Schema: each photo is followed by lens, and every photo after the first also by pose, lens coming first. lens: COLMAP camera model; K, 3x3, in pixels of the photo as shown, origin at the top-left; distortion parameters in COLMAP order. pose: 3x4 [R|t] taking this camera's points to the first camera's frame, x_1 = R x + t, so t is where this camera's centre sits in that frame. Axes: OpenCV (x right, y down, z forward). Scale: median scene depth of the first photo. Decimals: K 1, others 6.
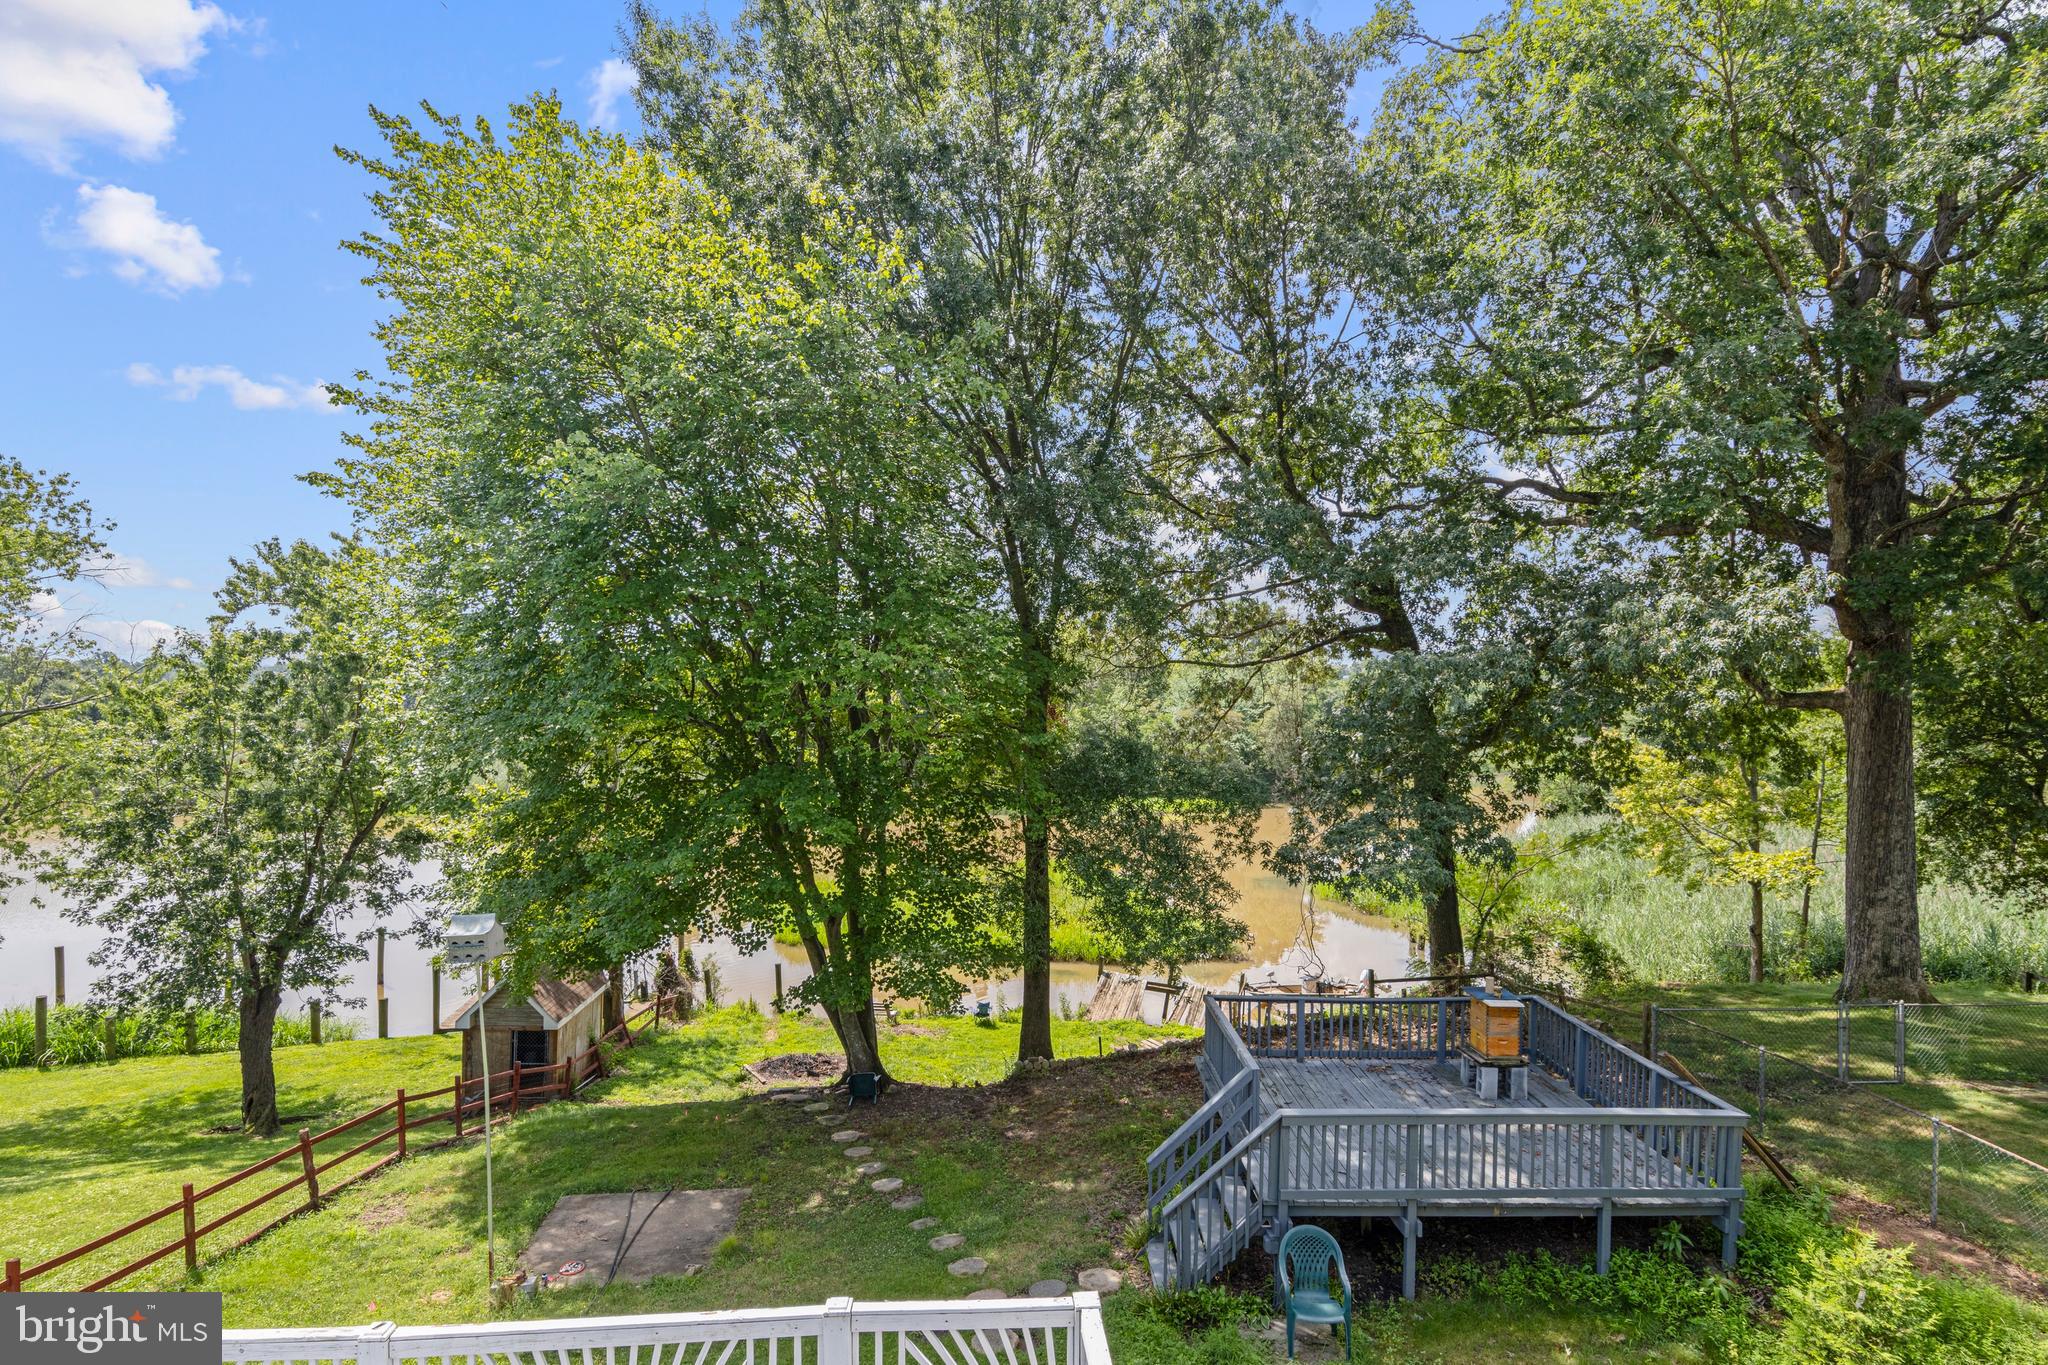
lens RADIAL K [[1047.1, 0, 1050.5], [0, 1047.1, 740.1], [0, 0, 1]] dist [0.002147, 0.003000]
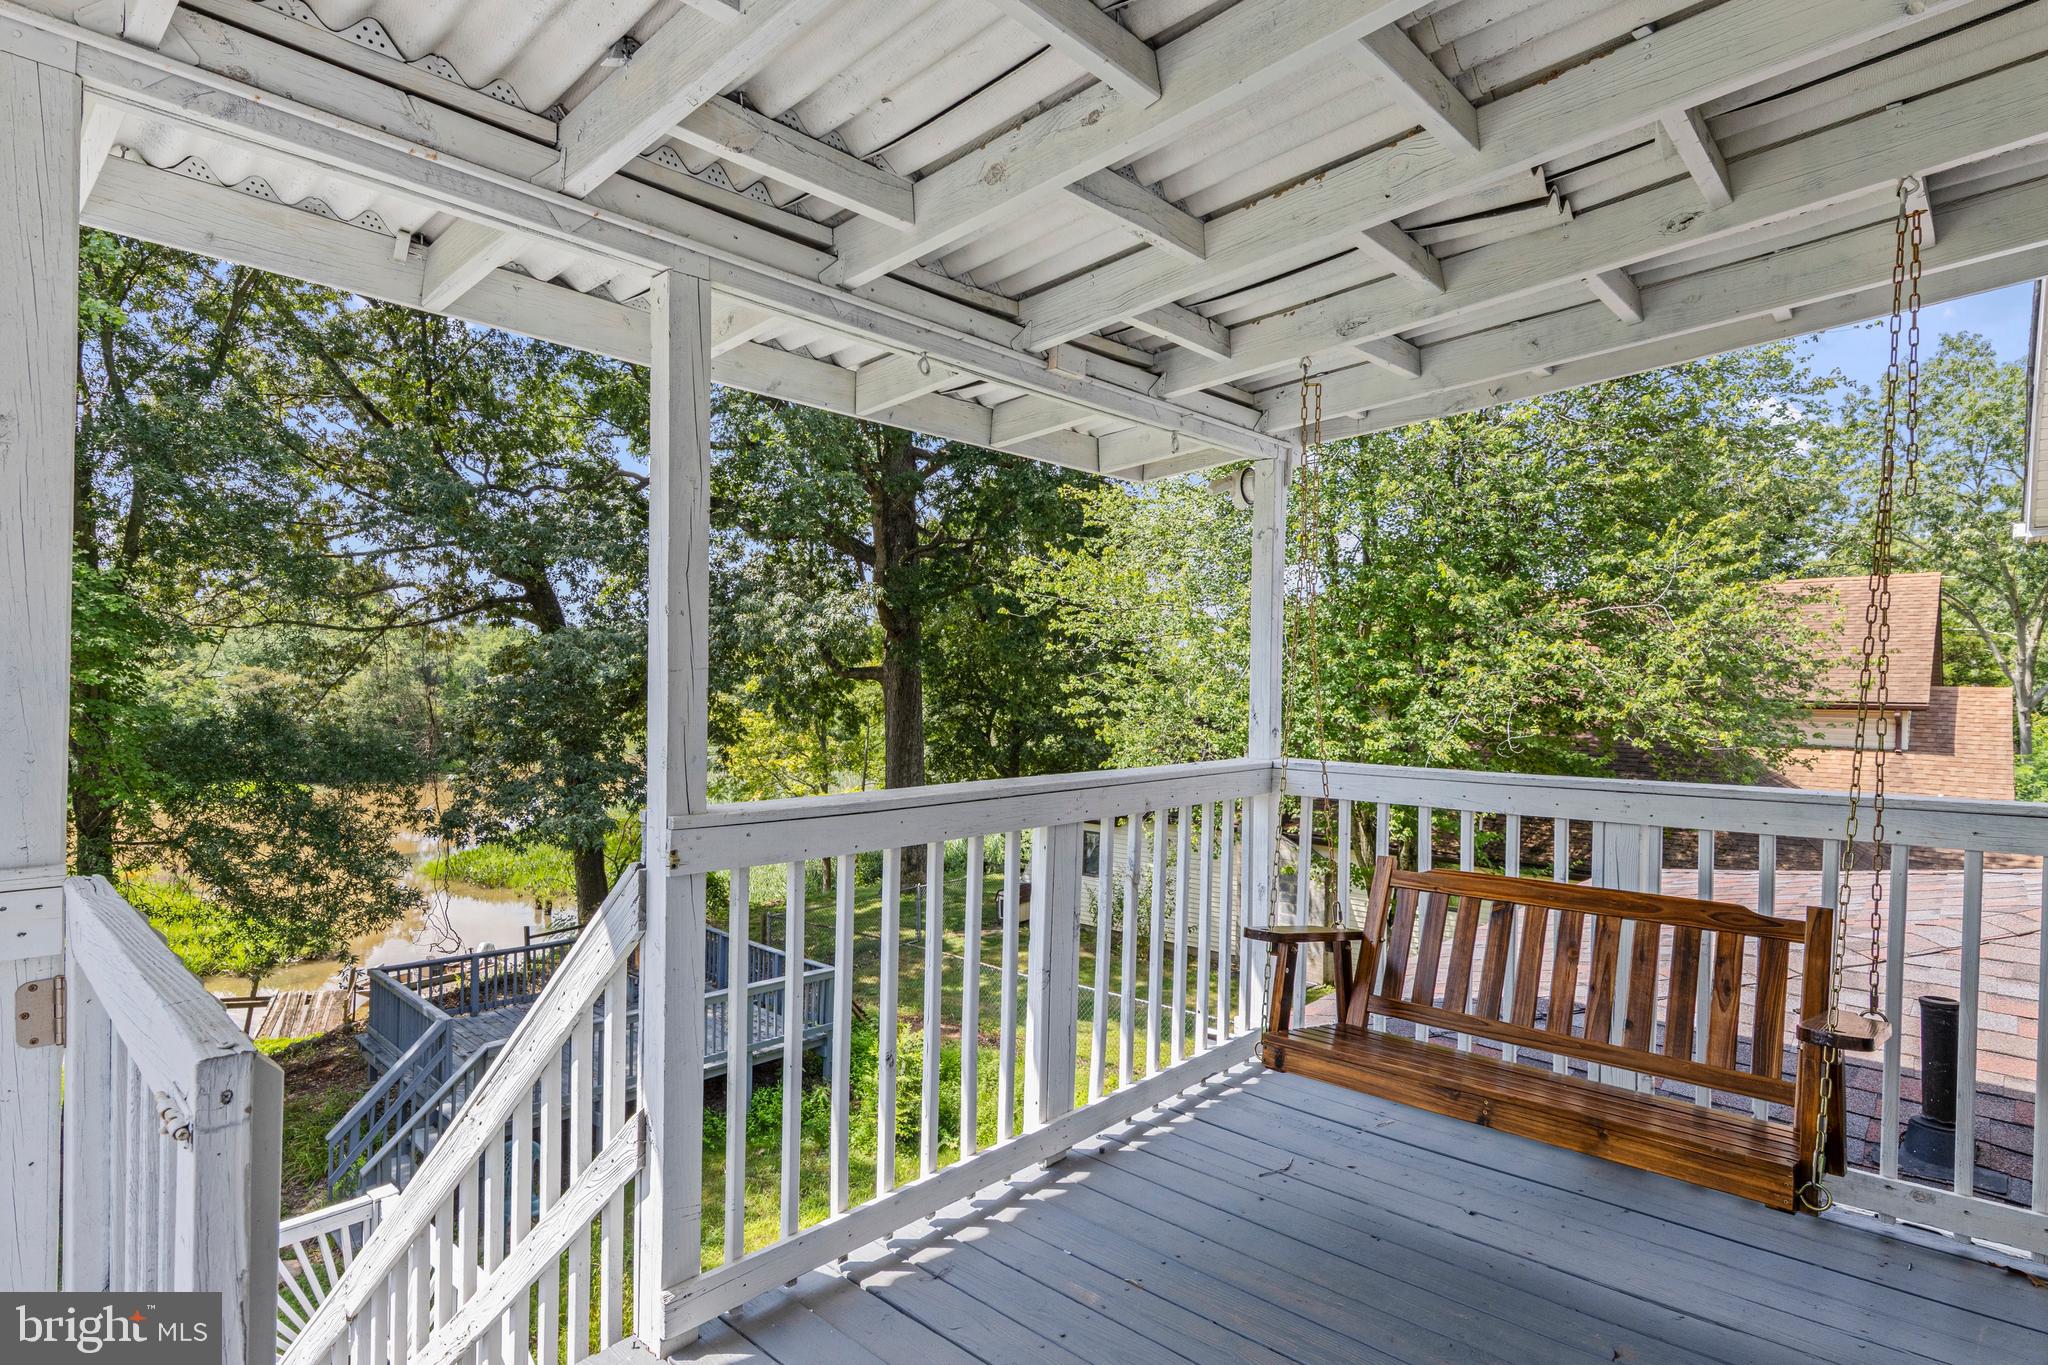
lens RADIAL K [[1047.1, 0, 1022.3], [0, 1047.1, 687.3], [0, 0, 1]] dist [0.002147, 0.003000]
pose [[0.707157, 0.000421, 0.707057, -0.080676], [0.012687, 0.999831, -0.013285, 0.000304], [-0.706943, 0.018365, 0.707032, -0.093064]]
